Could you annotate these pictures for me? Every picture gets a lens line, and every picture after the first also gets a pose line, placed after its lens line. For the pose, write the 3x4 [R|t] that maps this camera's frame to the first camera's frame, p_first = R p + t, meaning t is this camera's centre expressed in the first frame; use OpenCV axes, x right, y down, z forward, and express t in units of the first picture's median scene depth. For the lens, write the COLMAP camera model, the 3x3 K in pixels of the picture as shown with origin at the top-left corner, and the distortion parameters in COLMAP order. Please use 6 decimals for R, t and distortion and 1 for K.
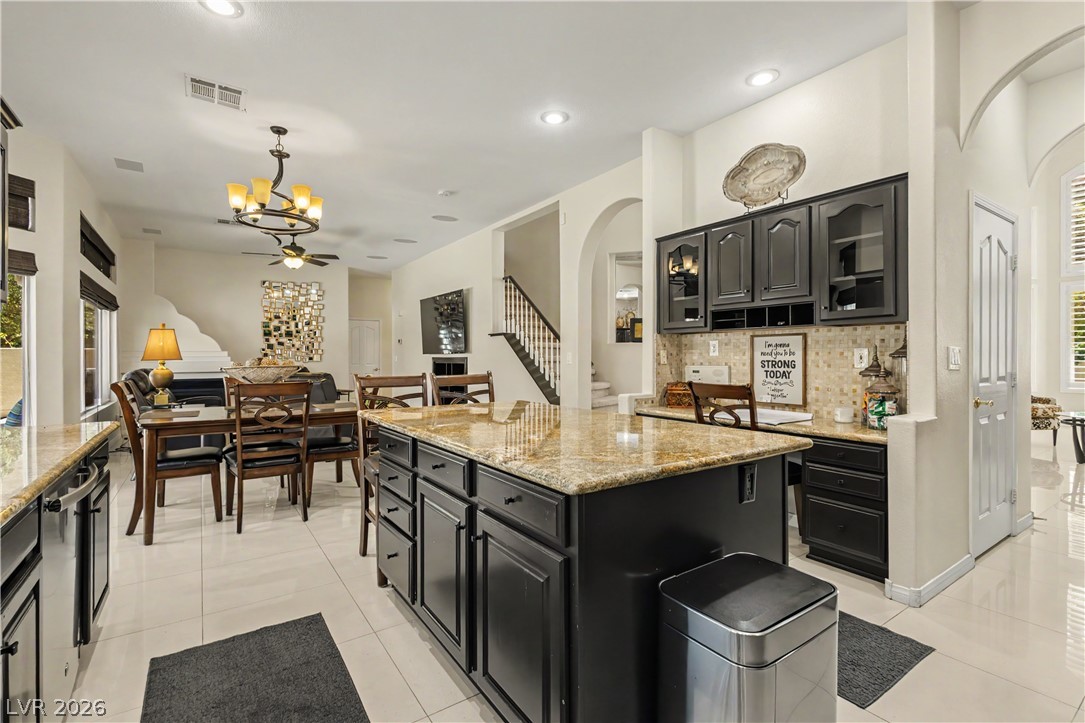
lens RADIAL K [[501.3, 0, 542.5], [0, 501.3, 361.5], [0, 0, 1]] dist [0.002949, 0.000464]
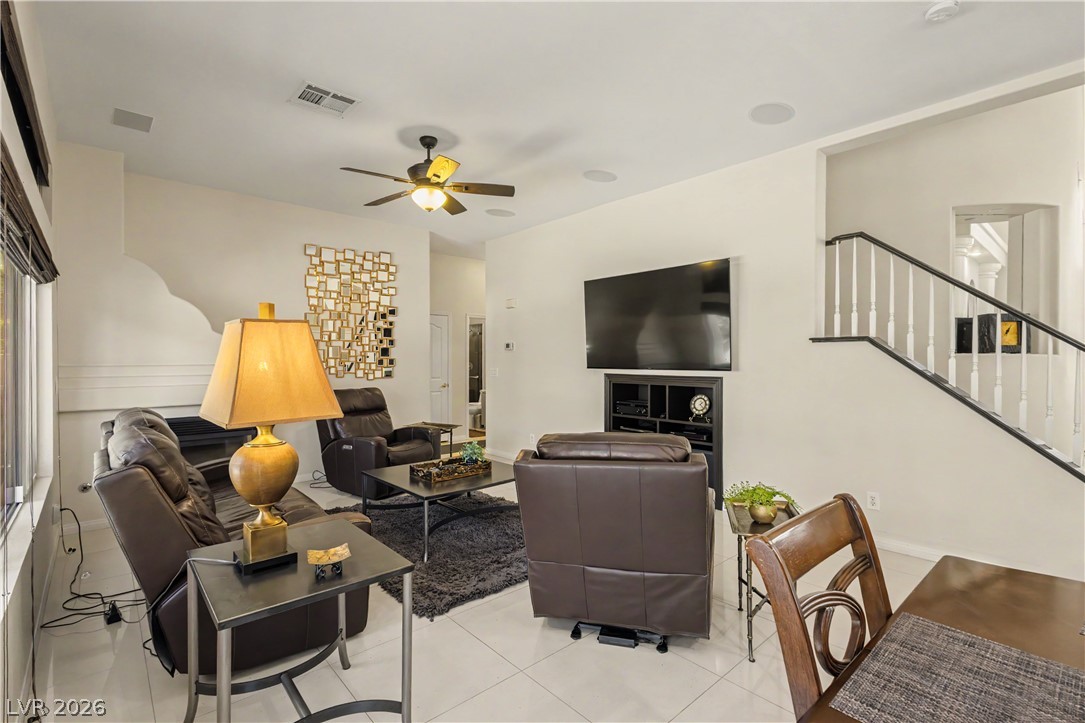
lens RADIAL K [[501.3, 0, 542.5], [0, 501.3, 361.5], [0, 0, 1]] dist [0.002949, 0.000464]
pose [[0.991749, 0.000680, 0.128190, -0.397444], [-0.000454, 0.999998, -0.001794, -0.023643], [-0.128191, 0.001721, 0.991748, 0.416942]]
